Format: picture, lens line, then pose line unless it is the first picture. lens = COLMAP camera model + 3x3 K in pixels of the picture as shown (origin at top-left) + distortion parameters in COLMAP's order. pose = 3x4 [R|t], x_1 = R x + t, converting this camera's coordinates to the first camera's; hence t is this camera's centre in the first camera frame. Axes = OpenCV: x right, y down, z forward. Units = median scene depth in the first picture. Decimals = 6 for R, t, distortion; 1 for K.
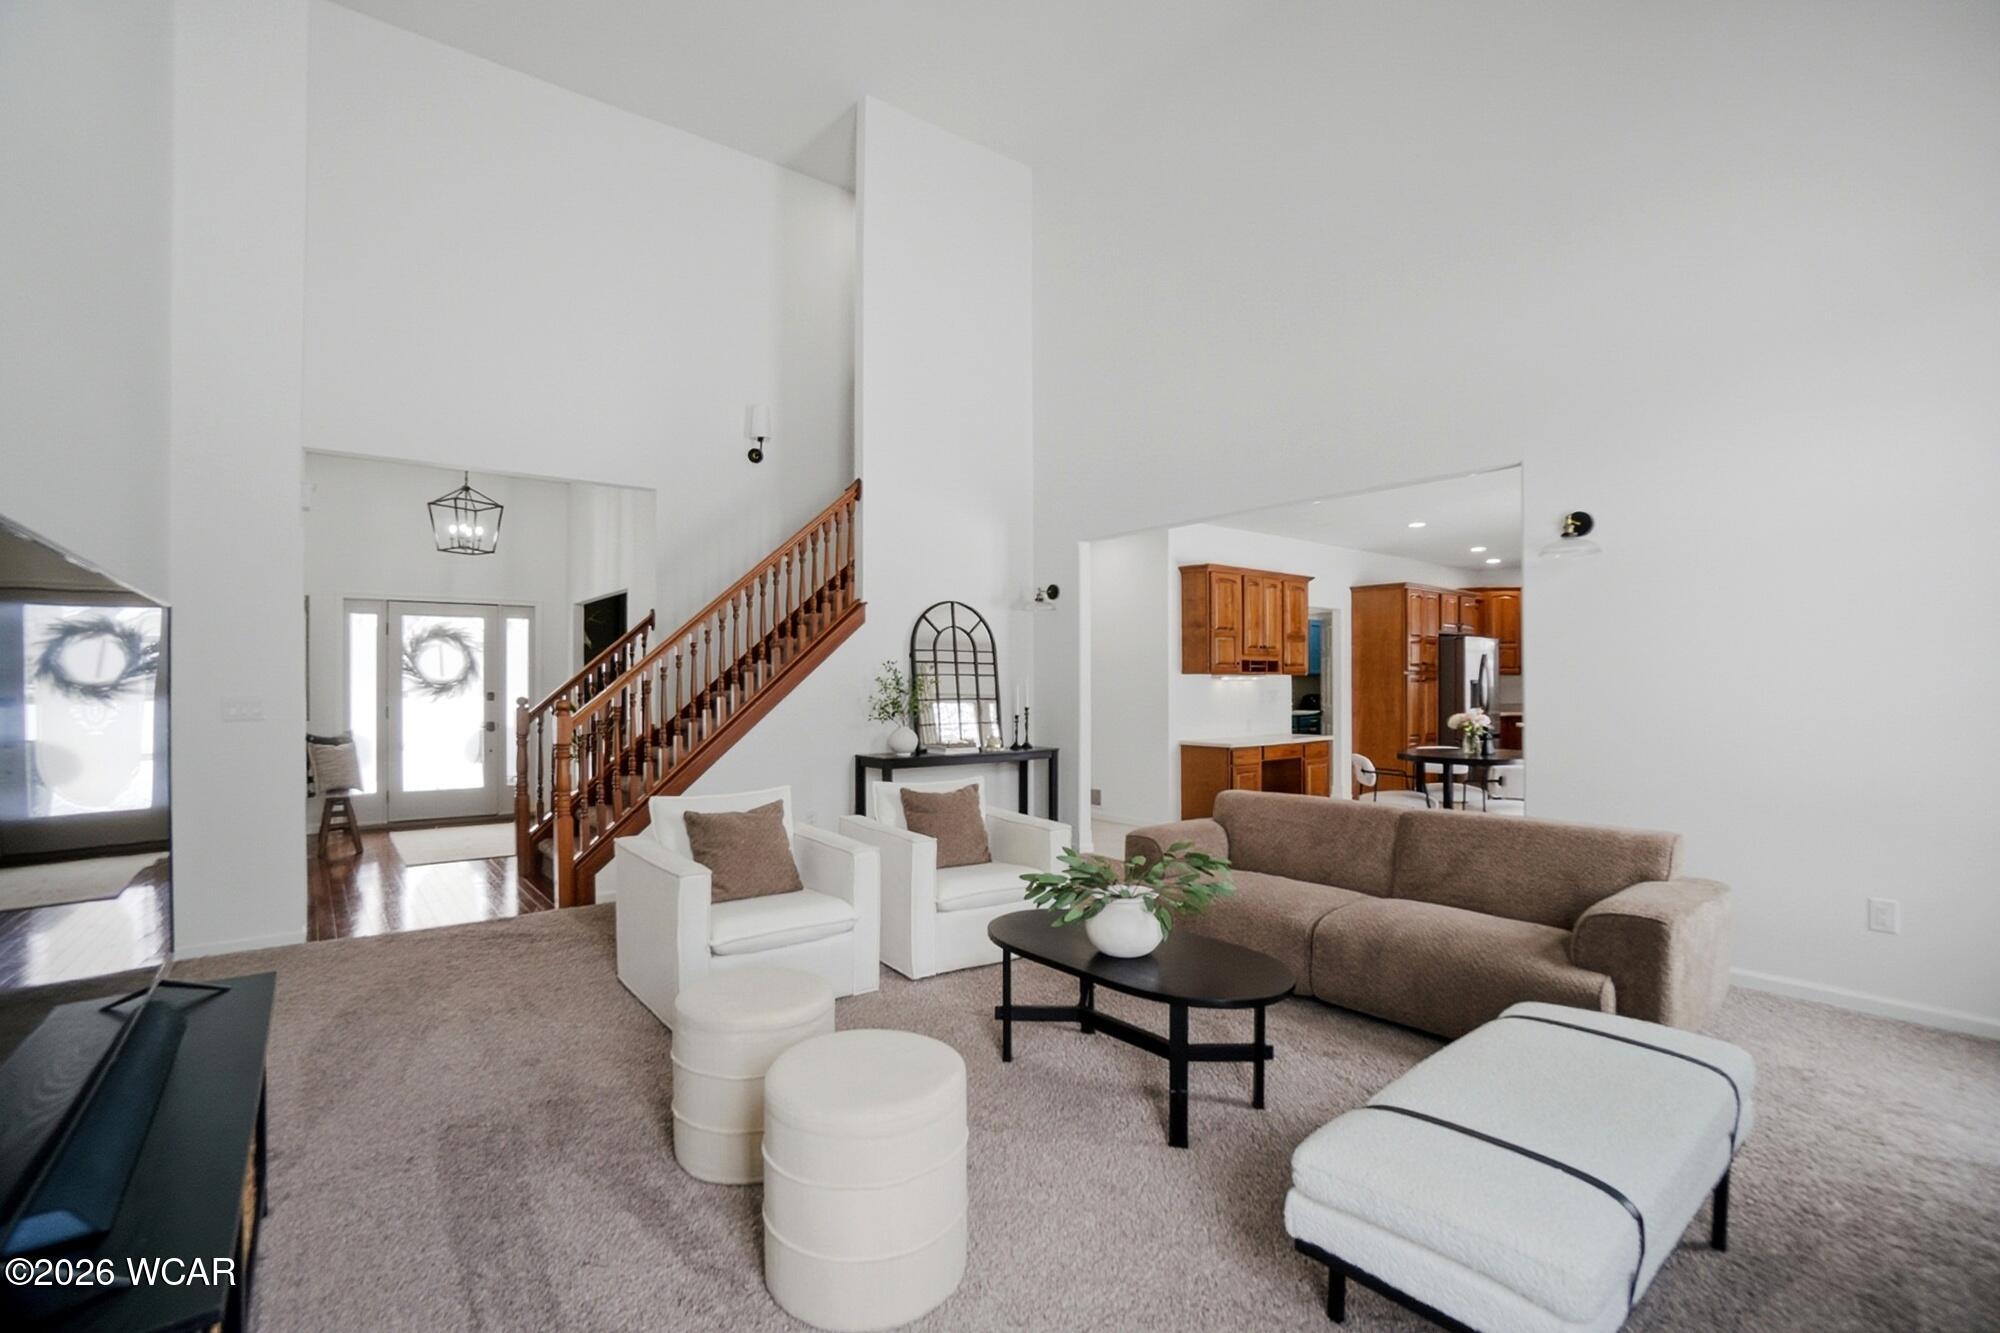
lens RADIAL K [[908.4, 0, 984.7], [0, 908.4, 684.4], [0, 0, 1]] dist [-0.074268, 0.025912]
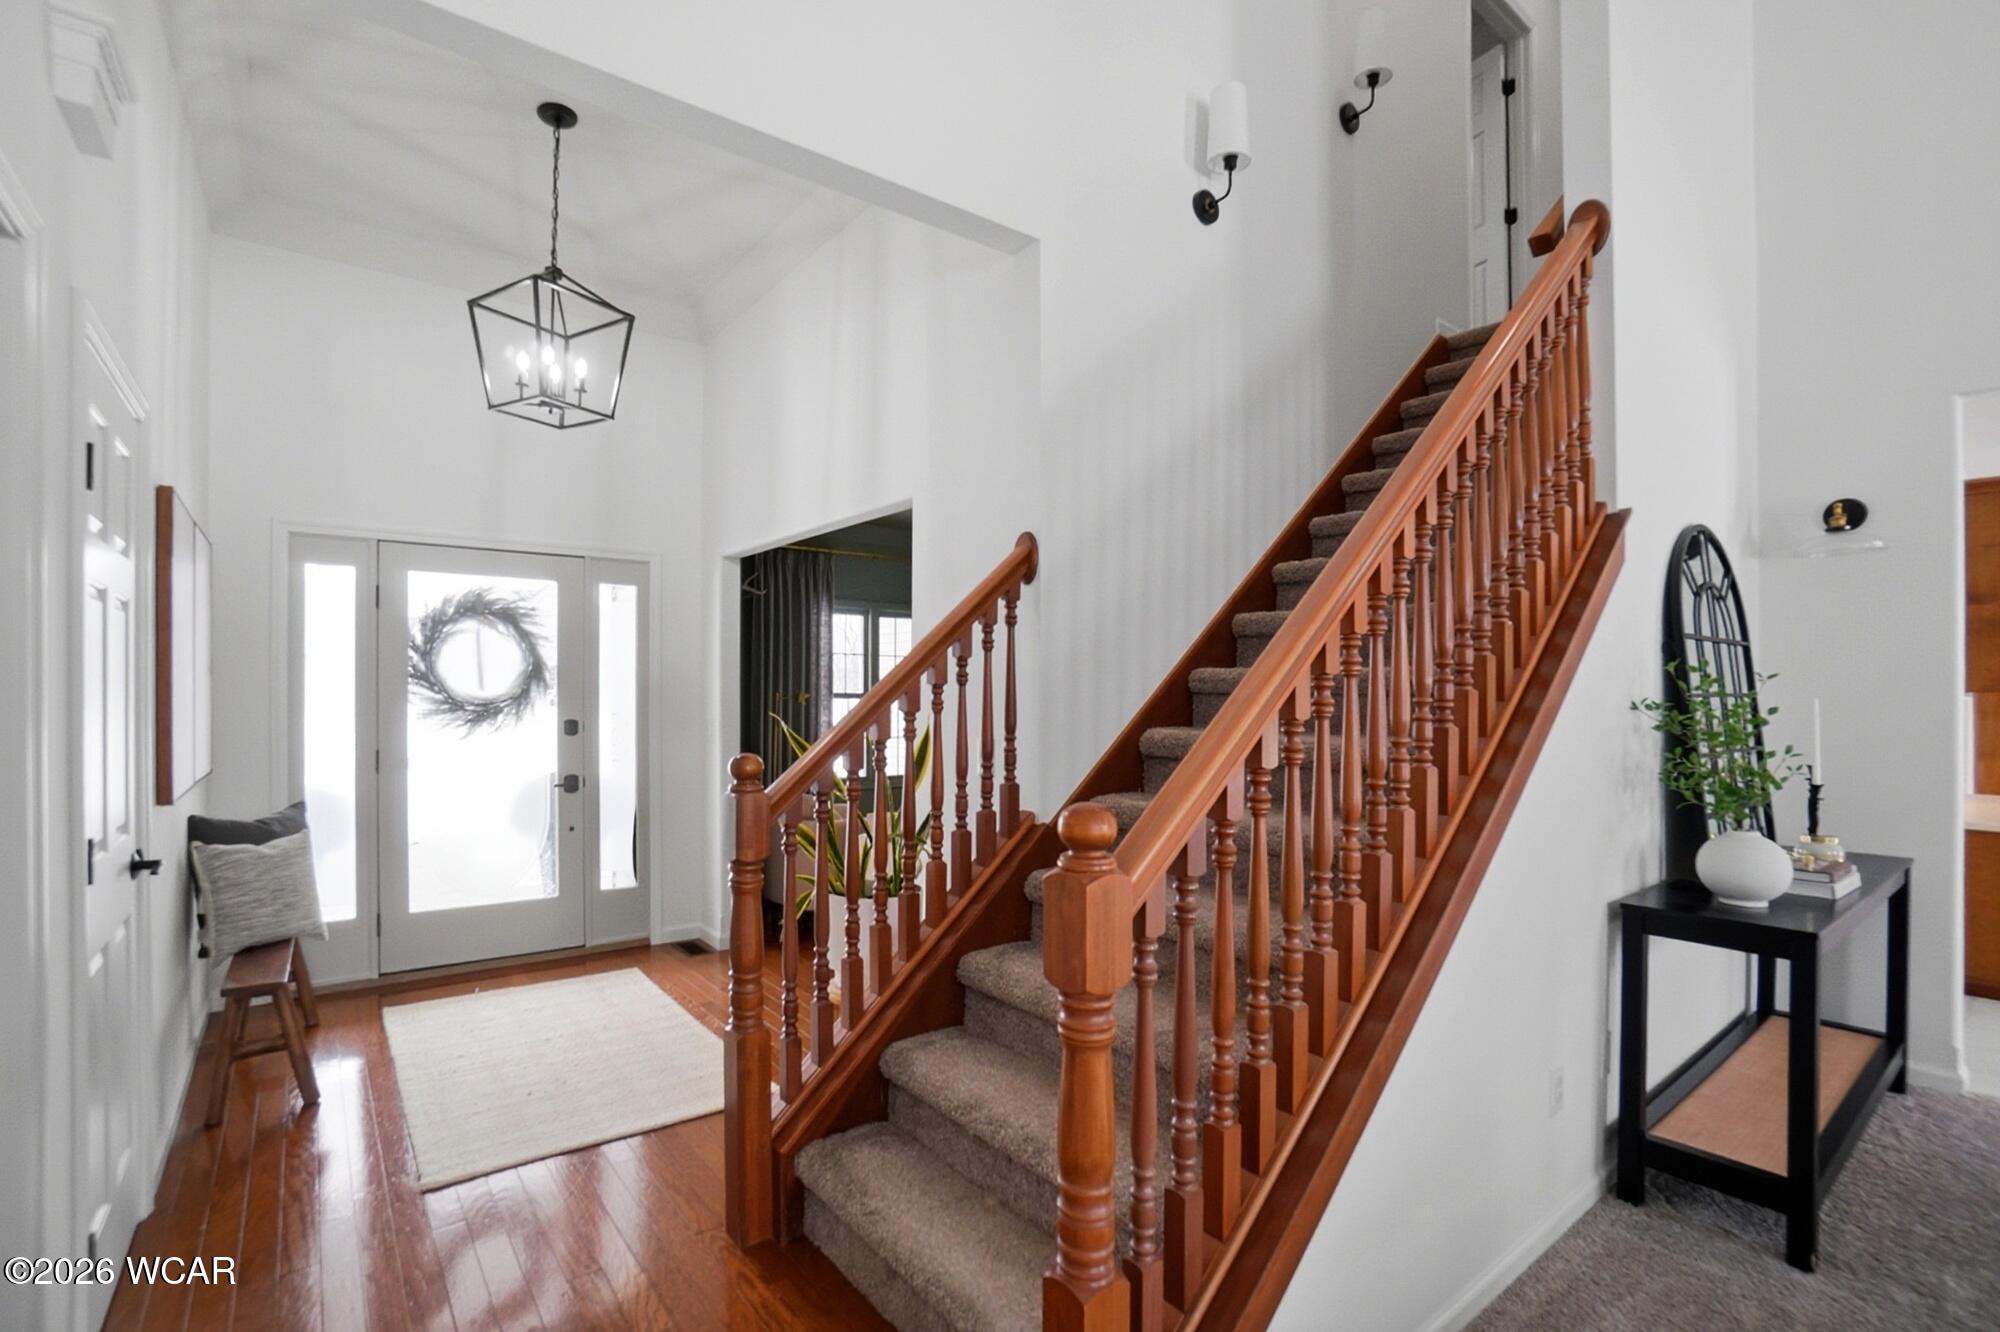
lens RADIAL K [[908.4, 0, 984.7], [0, 908.4, 683.9], [0, 0, 1]] dist [-0.074268, 0.025912]
pose [[0.999997, -0.002093, -0.001544, -0.316620], [0.002083, 0.999977, -0.006398, -0.008668], [0.001557, 0.006395, 0.999978, 0.478508]]
